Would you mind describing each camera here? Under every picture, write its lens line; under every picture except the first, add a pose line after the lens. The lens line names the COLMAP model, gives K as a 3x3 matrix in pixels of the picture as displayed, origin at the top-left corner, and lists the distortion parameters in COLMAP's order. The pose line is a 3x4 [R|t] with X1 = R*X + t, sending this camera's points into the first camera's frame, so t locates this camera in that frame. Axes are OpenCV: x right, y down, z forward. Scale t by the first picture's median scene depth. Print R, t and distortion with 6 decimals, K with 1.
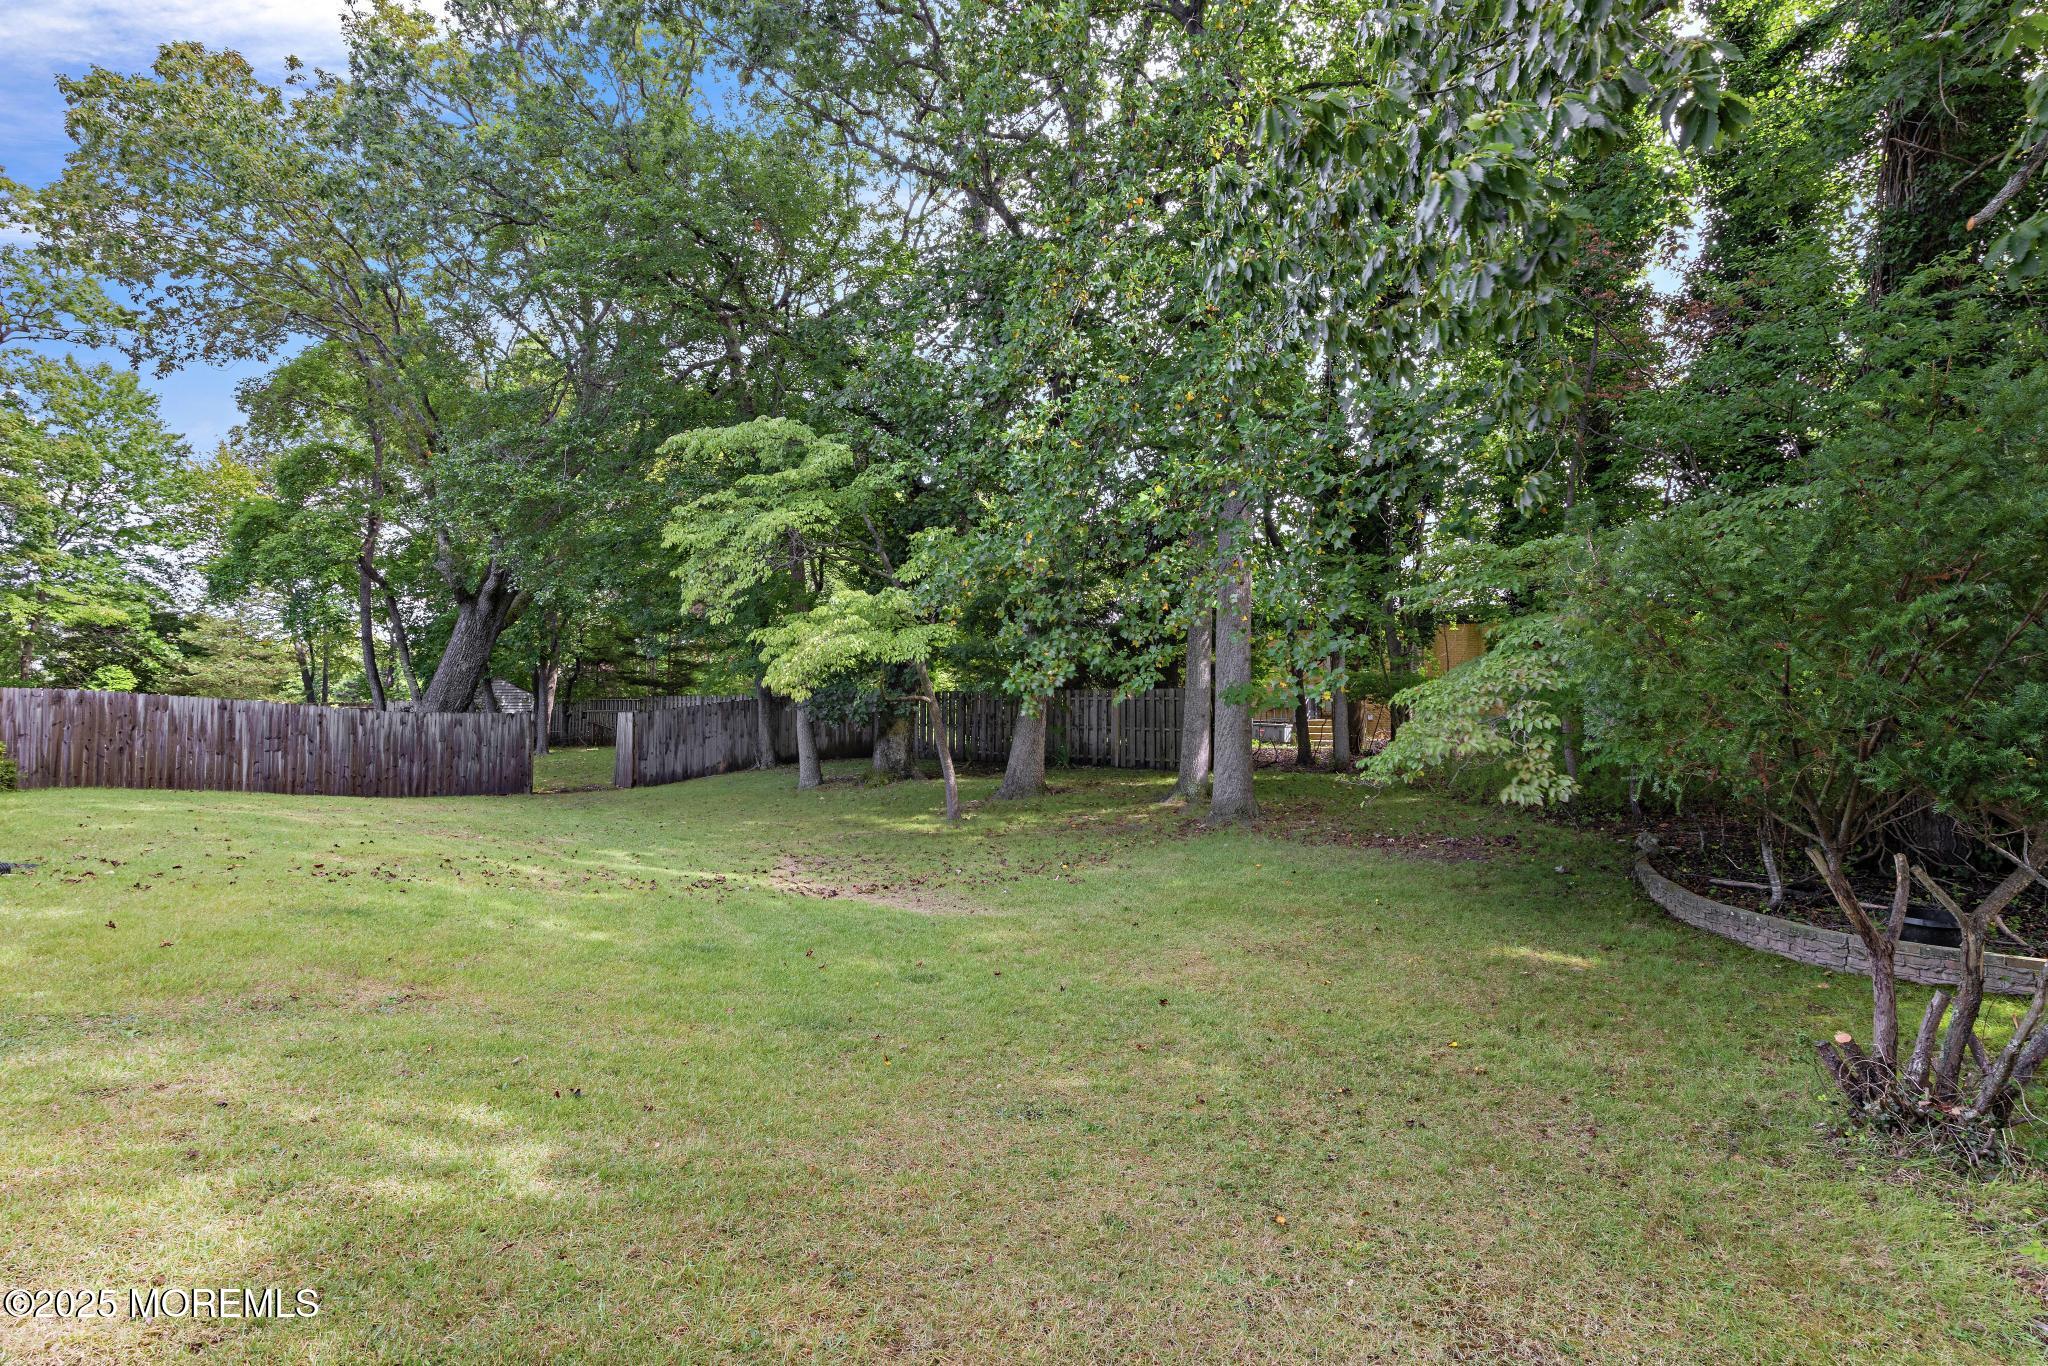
lens RADIAL K [[1064.5, 0, 1023.6], [0, 1064.5, 692.9], [0, 0, 1]] dist [0.000732, 0.000198]
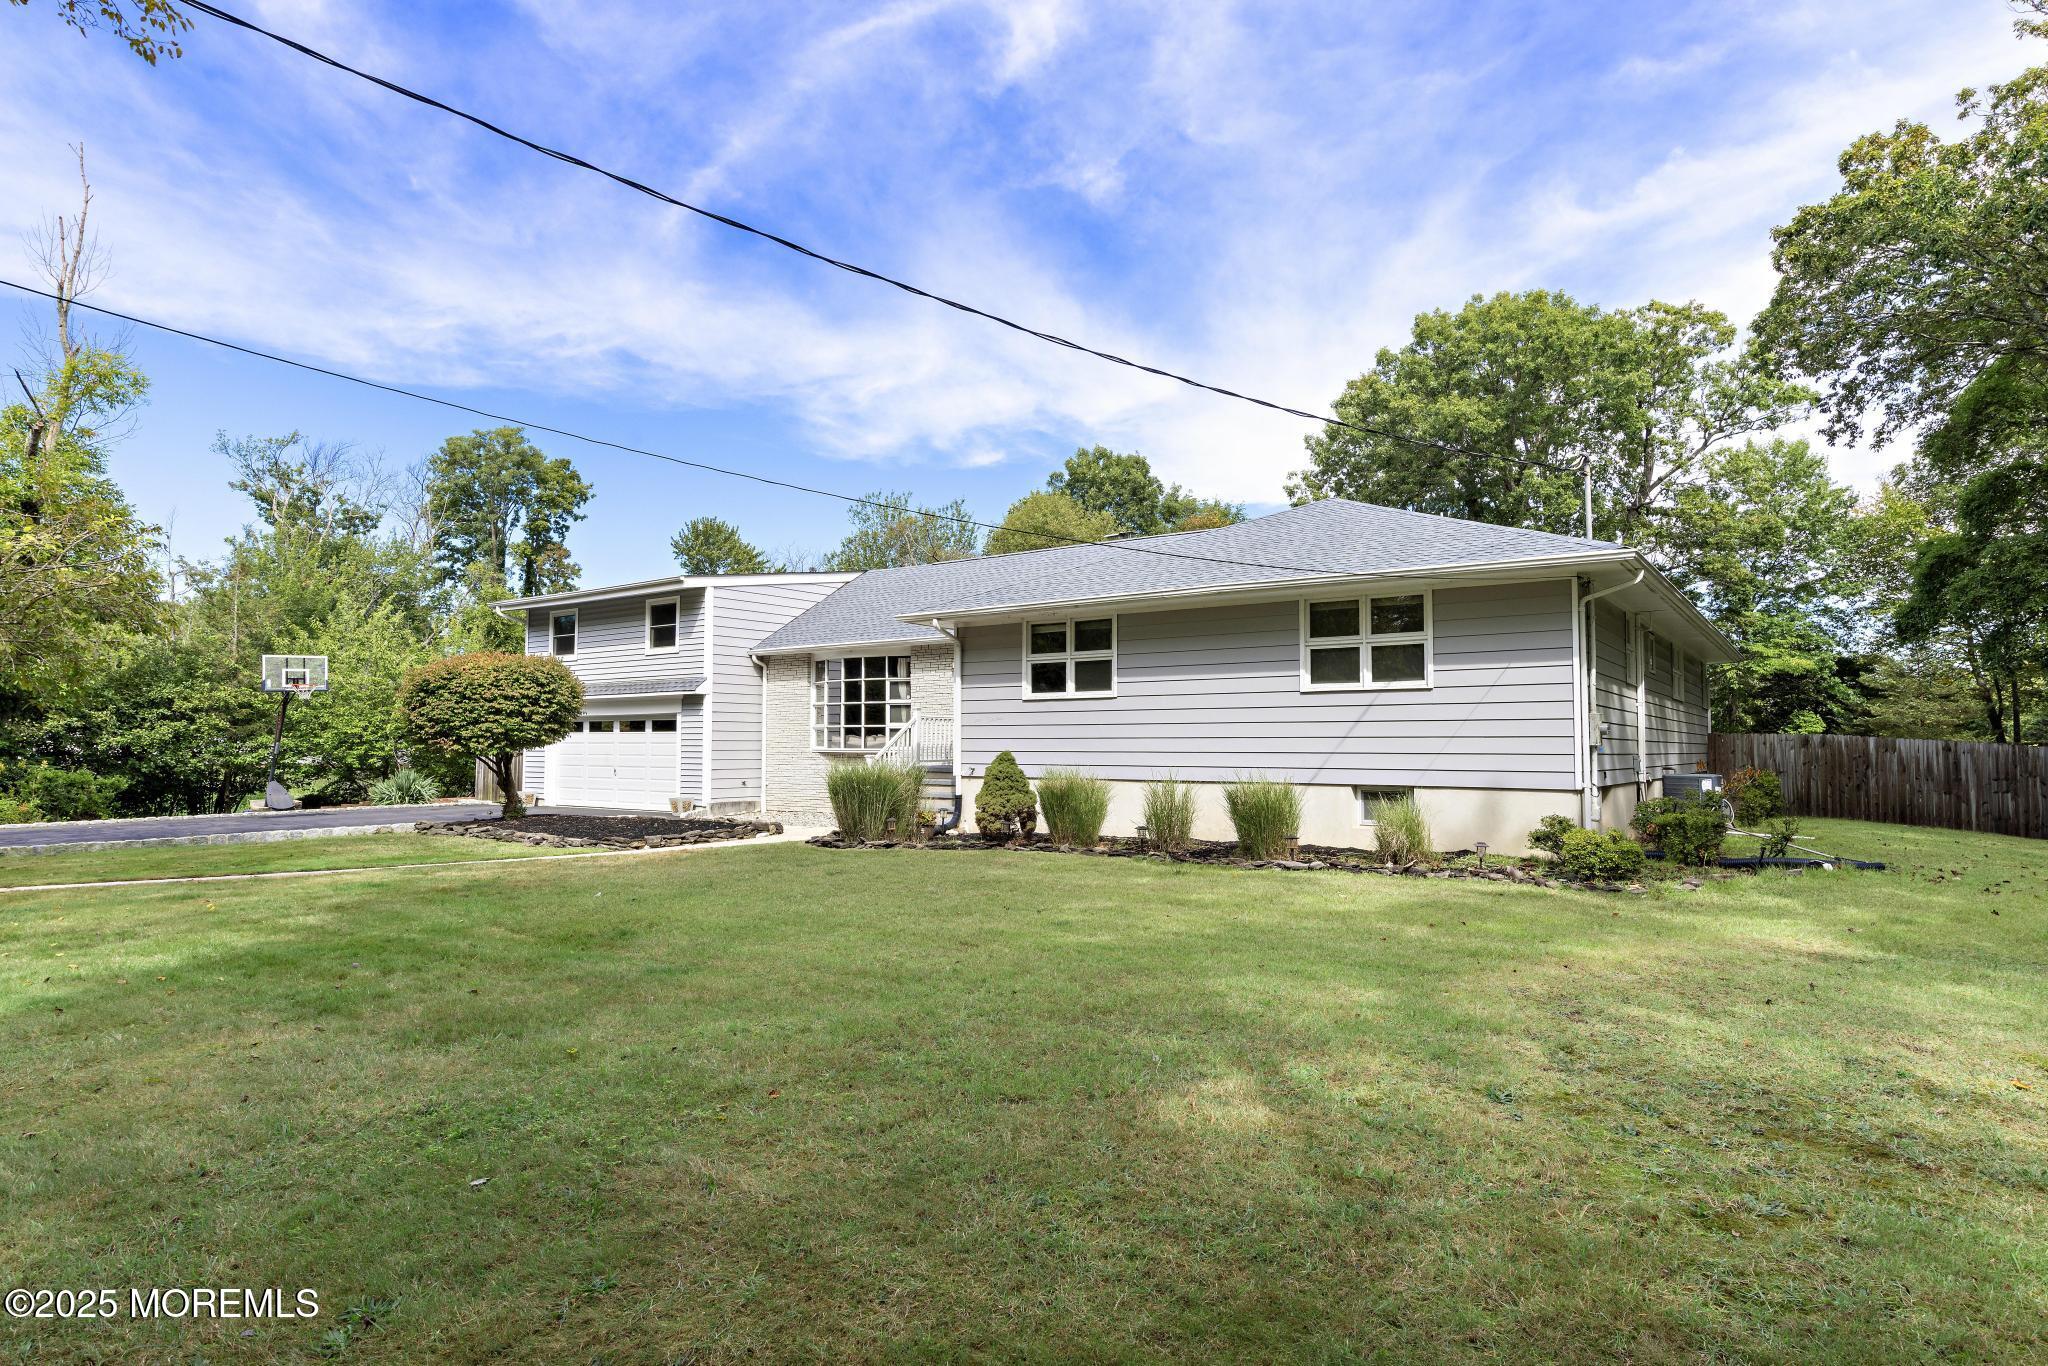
lens RADIAL K [[1129.3, 0, 1023.2], [0, 1129.3, 688.0], [0, 0, 1]] dist [0.000206, 0.000307]
pose [[0.283581, -0.054928, -0.957374, 0.031495], [0.017154, 0.998489, -0.052206, -0.001985], [0.958795, -0.001618, 0.284094, -0.102972]]
